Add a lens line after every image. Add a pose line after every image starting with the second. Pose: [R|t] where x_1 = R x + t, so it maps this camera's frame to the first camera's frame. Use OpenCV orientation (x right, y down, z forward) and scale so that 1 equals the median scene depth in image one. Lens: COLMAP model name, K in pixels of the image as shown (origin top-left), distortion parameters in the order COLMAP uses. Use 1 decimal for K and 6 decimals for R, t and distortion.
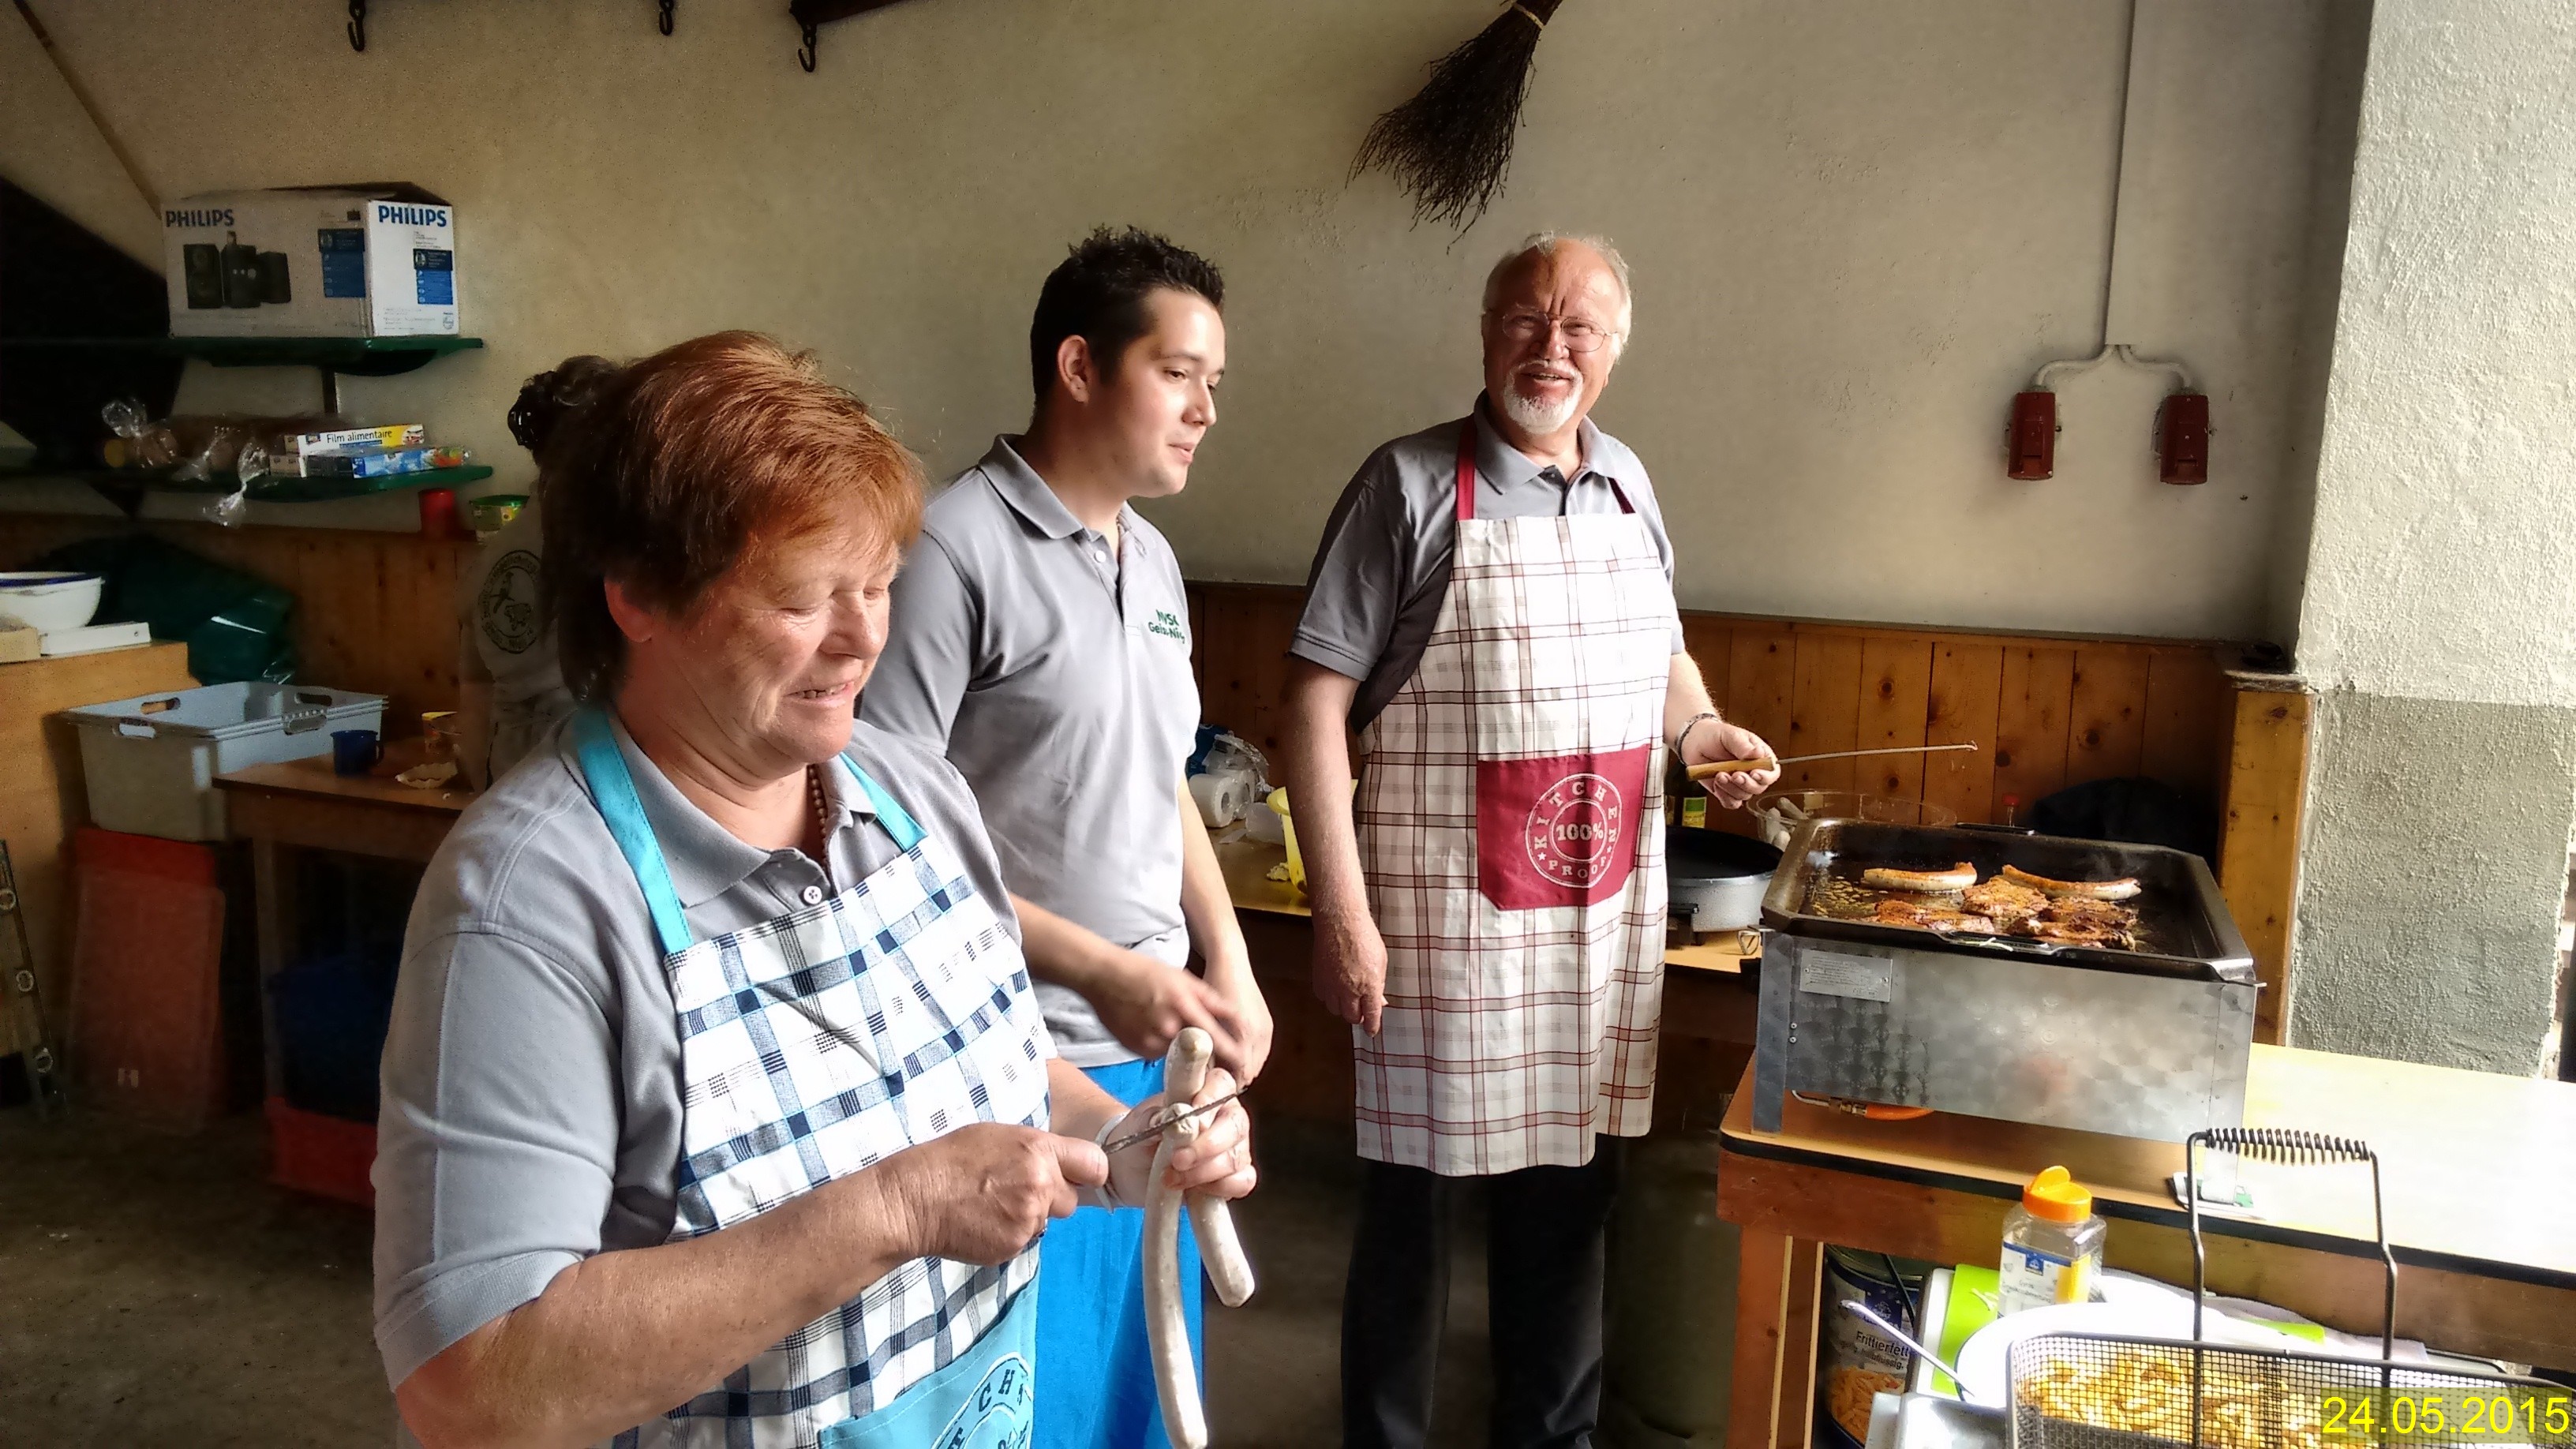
lens RADIAL K [[1963.2, 0, 1285.0], [0, 1963.2, 657.7], [0, 0, 1]] dist [0.085882, -0.114181]
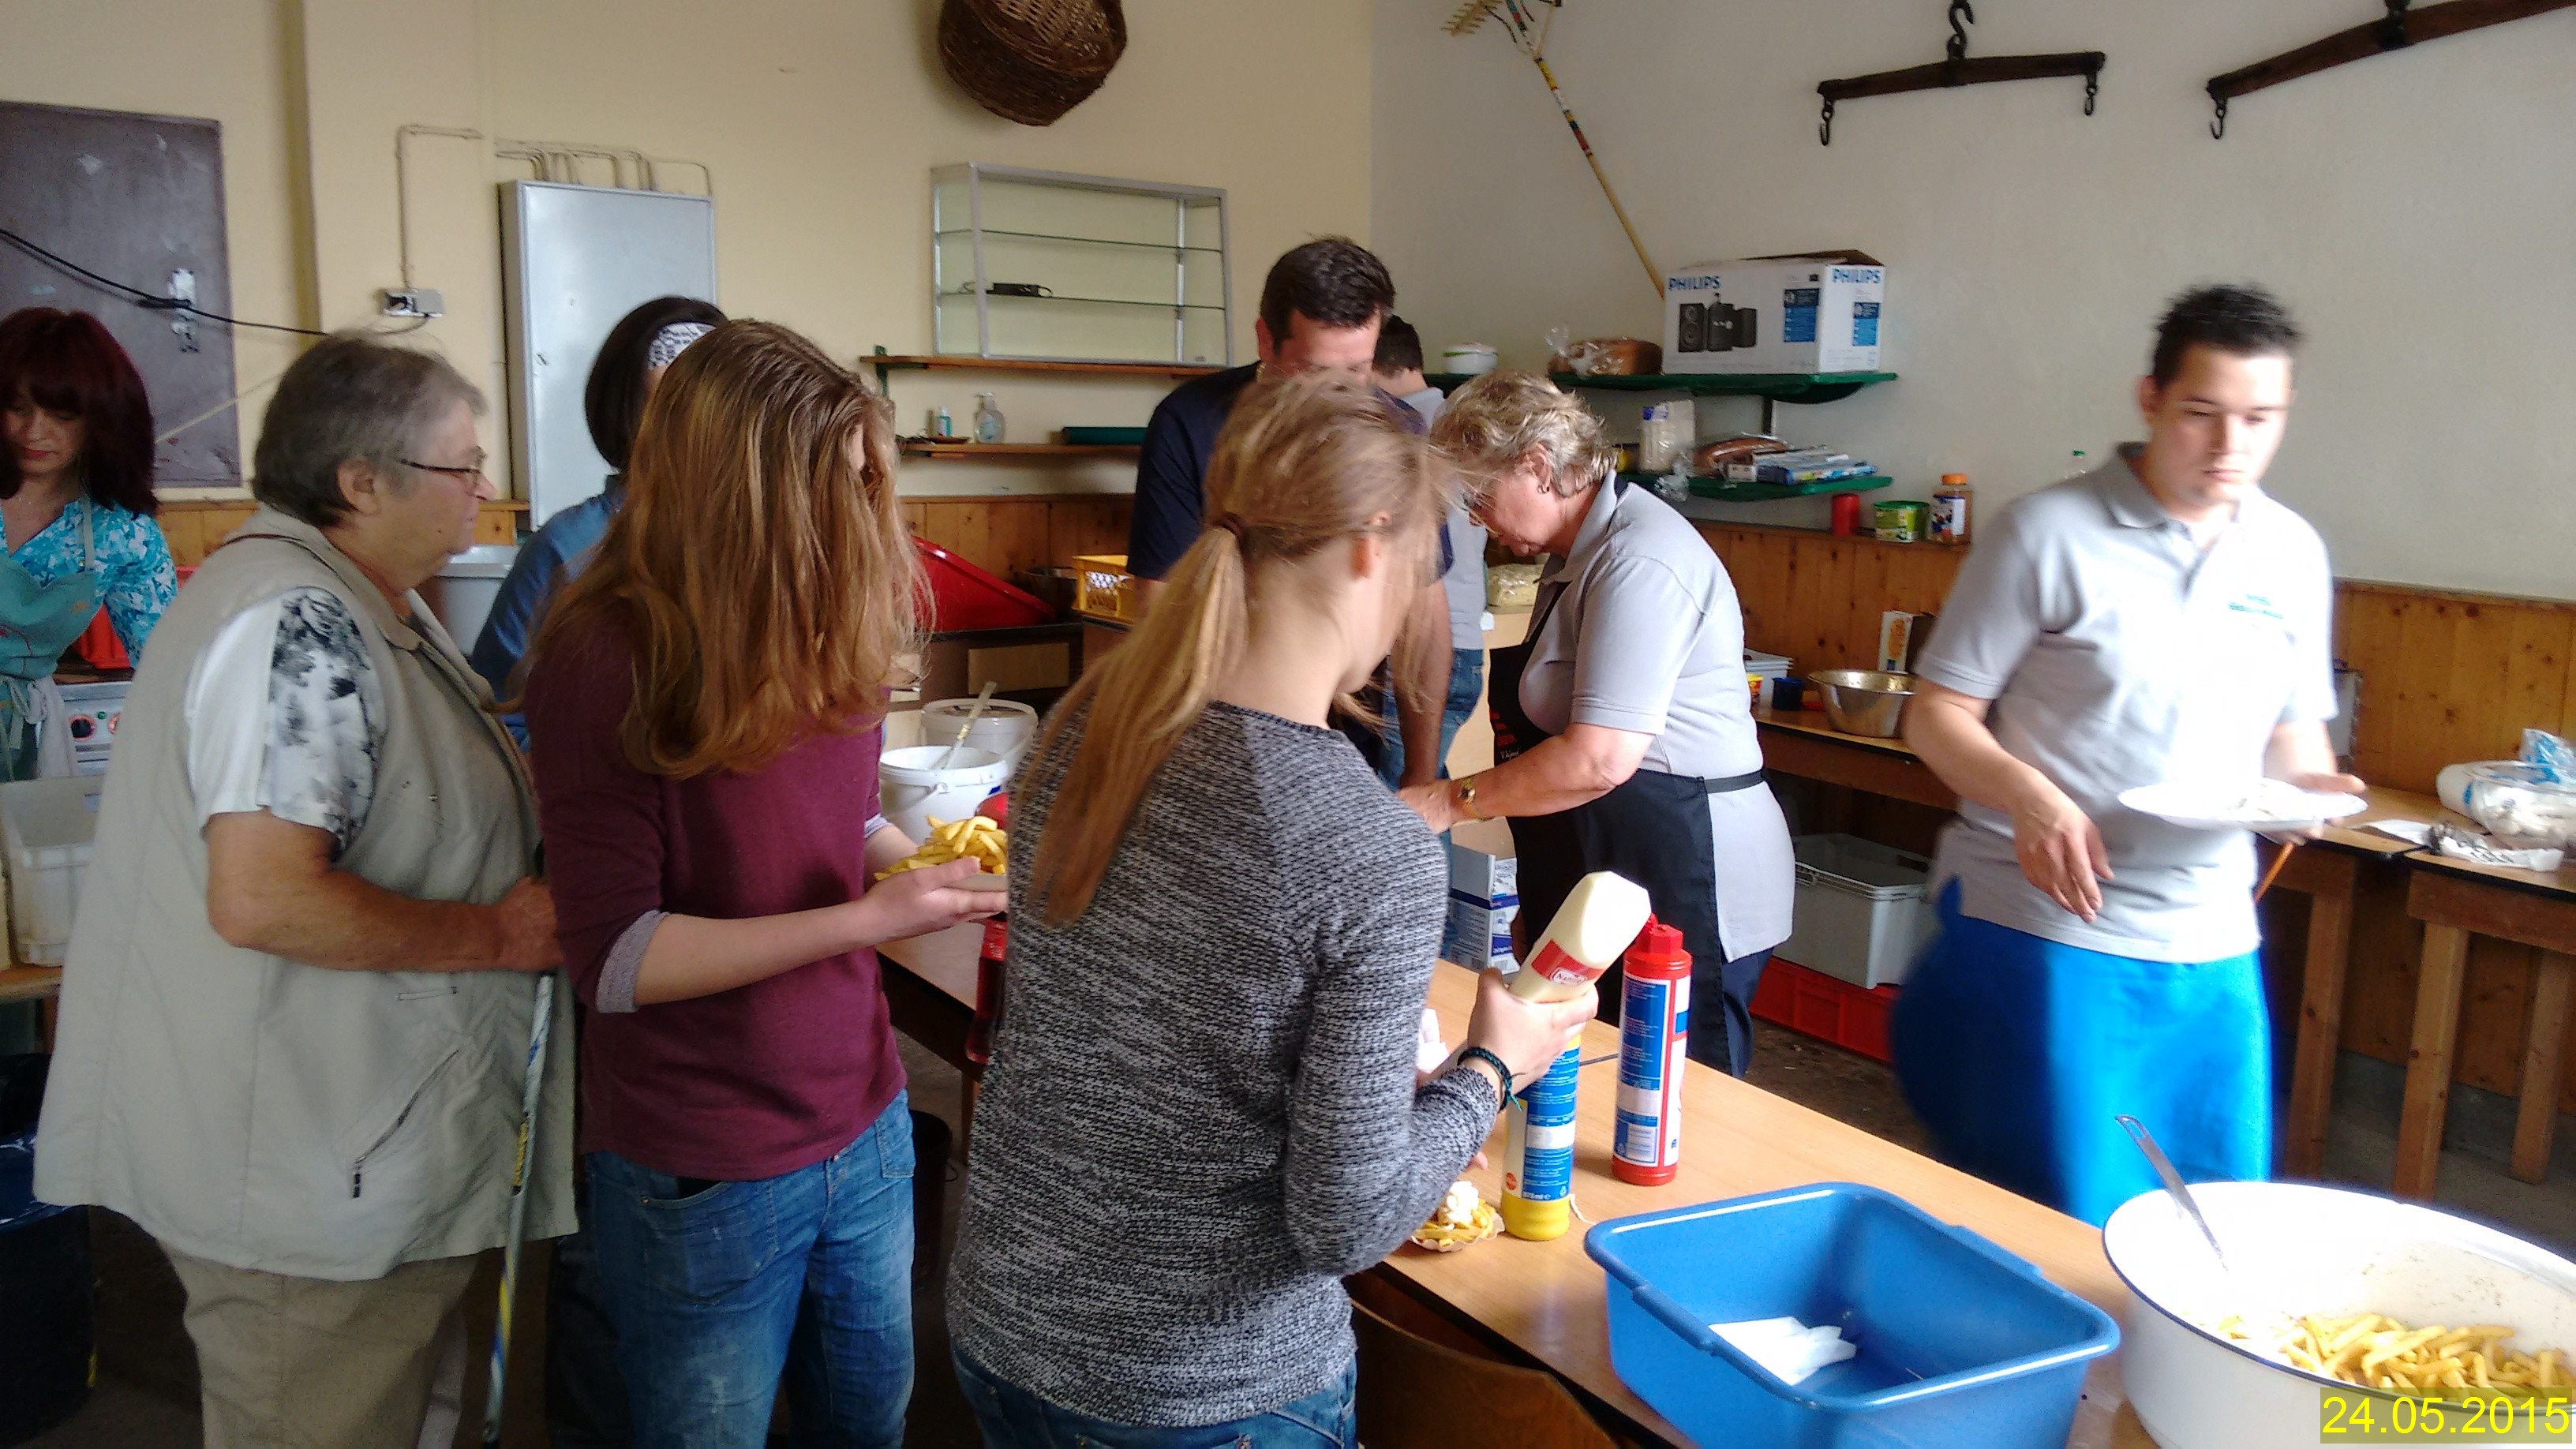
lens RADIAL K [[1957.6, 0, 1291.4], [0, 1957.6, 665.3], [0, 0, 1]] dist [0.099191, -0.134489]
pose [[0.829425, 0.083574, -0.552331, -0.024422], [-0.088435, 0.995921, 0.017893, 0.031484], [0.551574, 0.034004, 0.833433, -0.224748]]
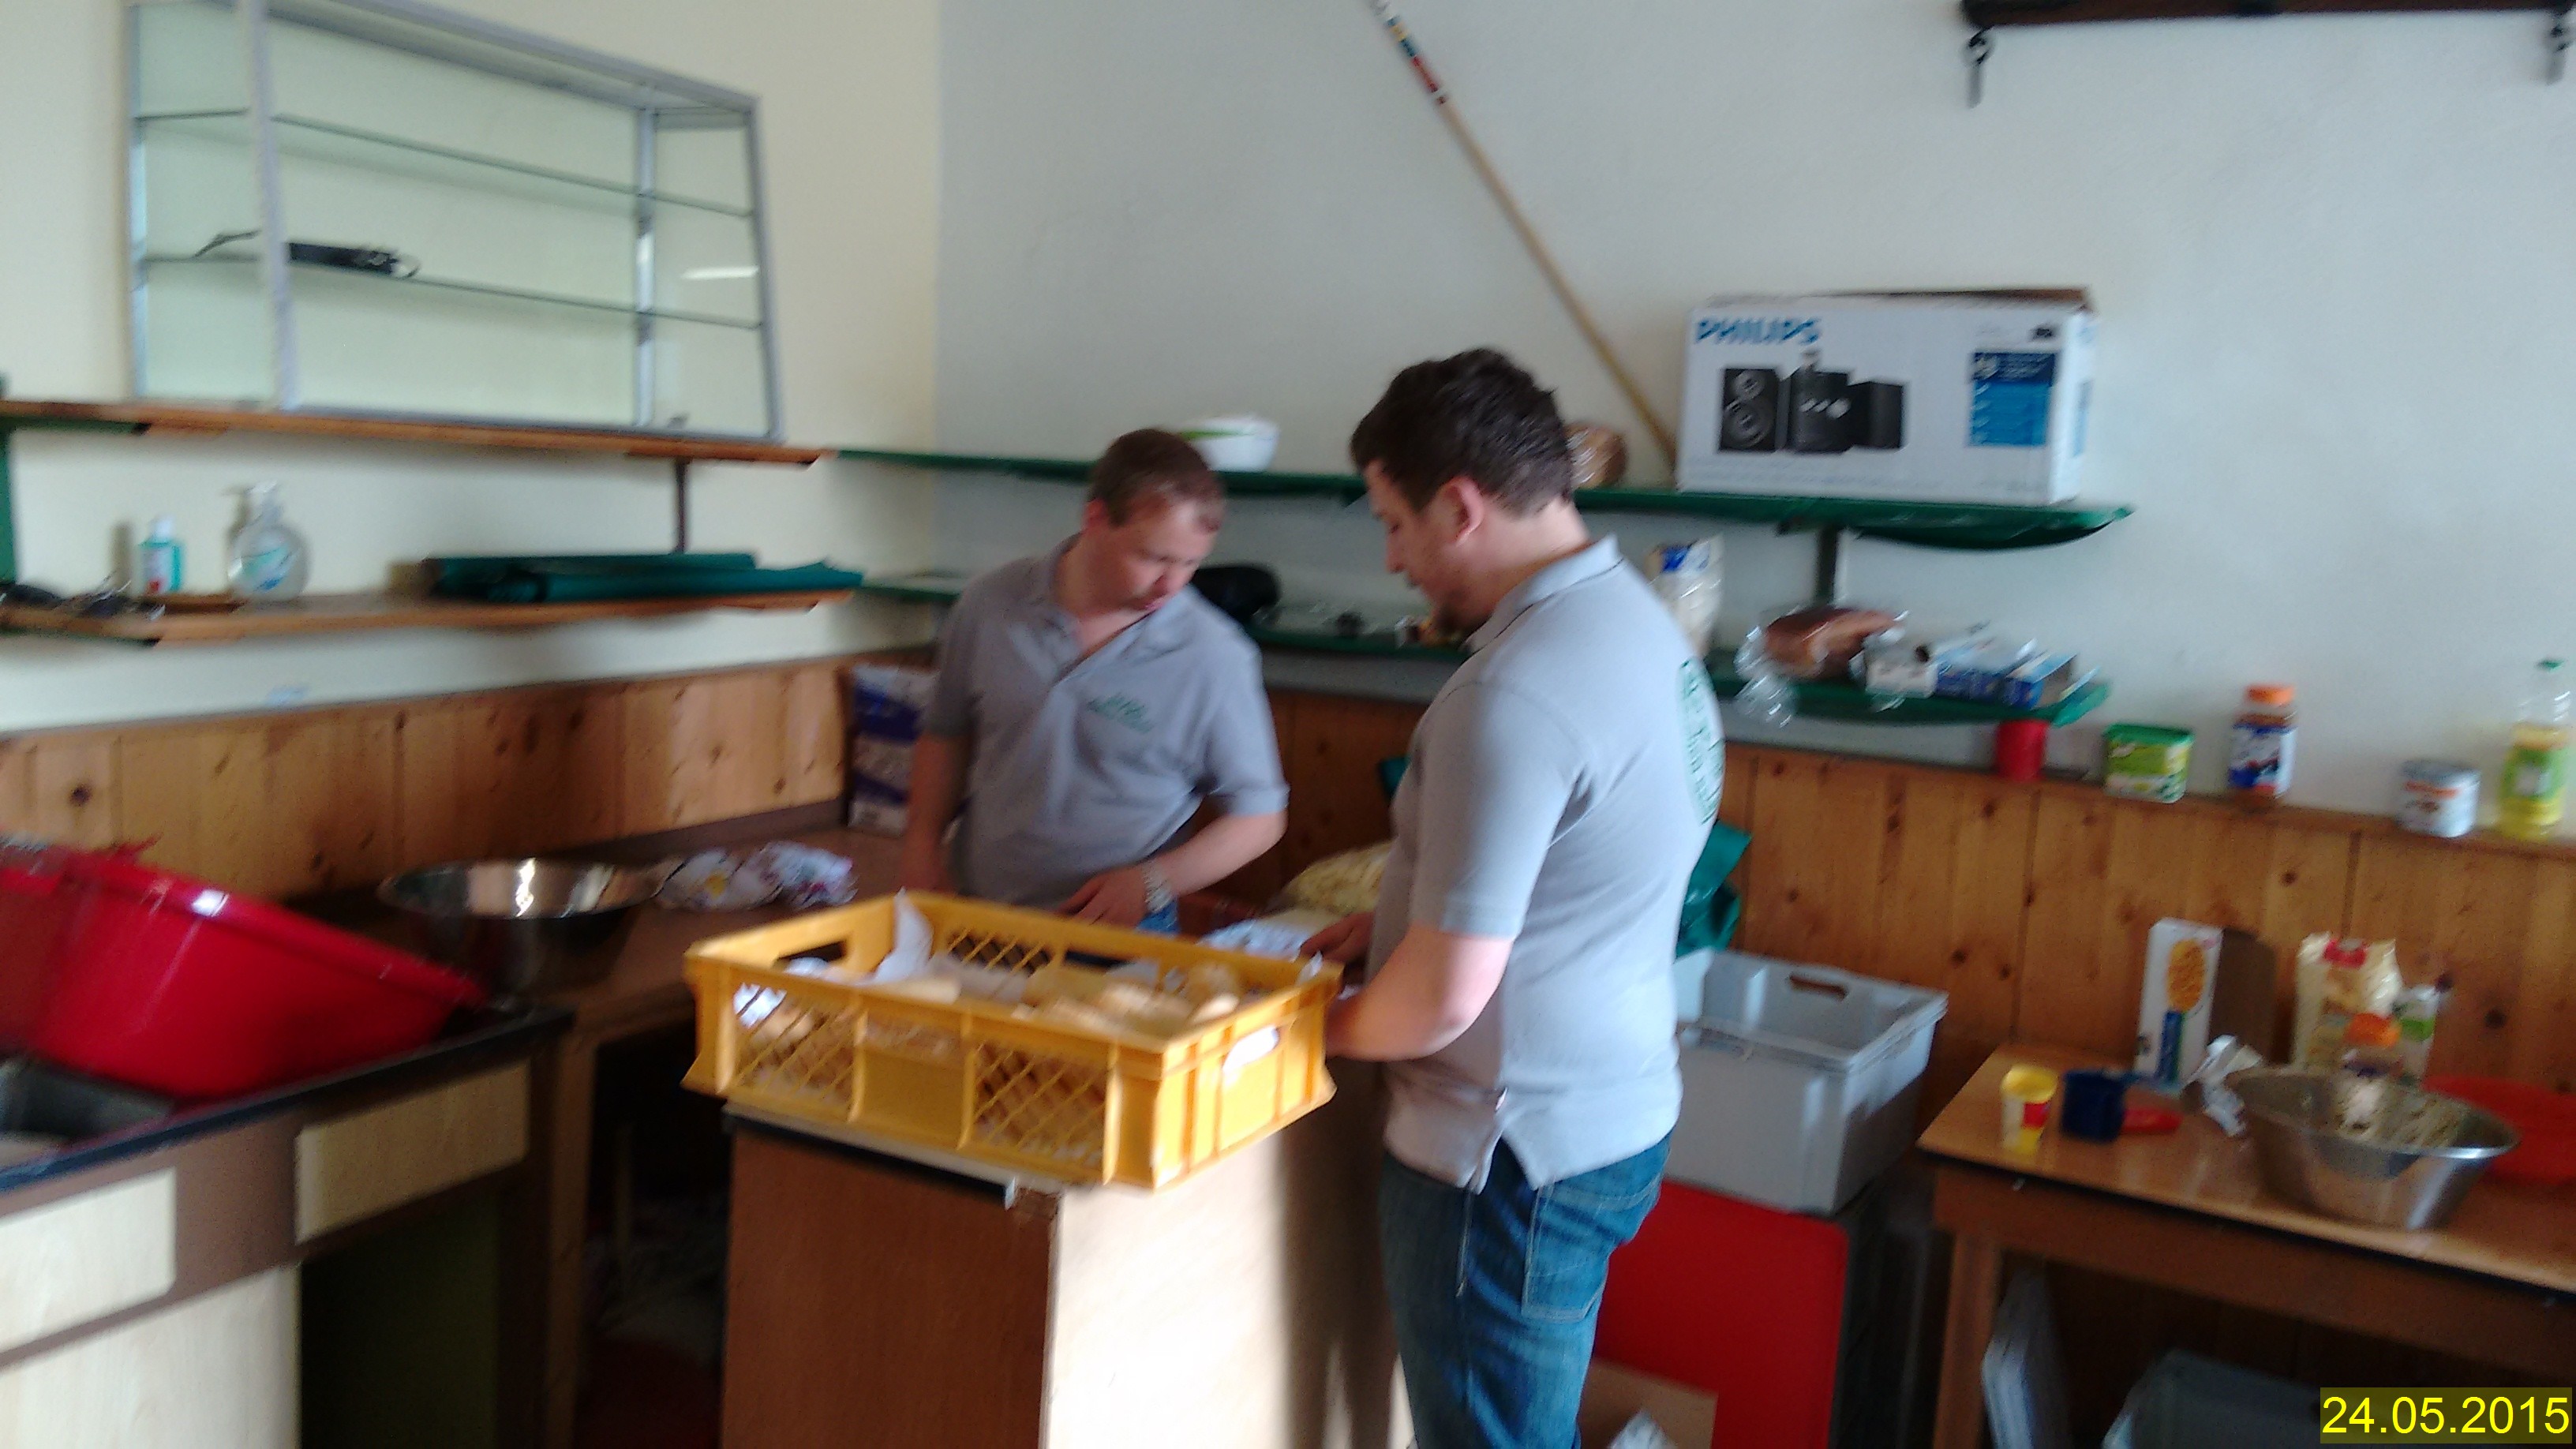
lens RADIAL K [[1957.6, 0, 1291.4], [0, 1957.6, 665.3], [0, 0, 1]] dist [0.099191, -0.134489]
pose [[0.988692, 0.051692, -0.140770, -0.608719], [-0.057660, 0.997588, -0.038644, -0.059423], [0.138433, 0.046324, 0.989288, 0.262415]]
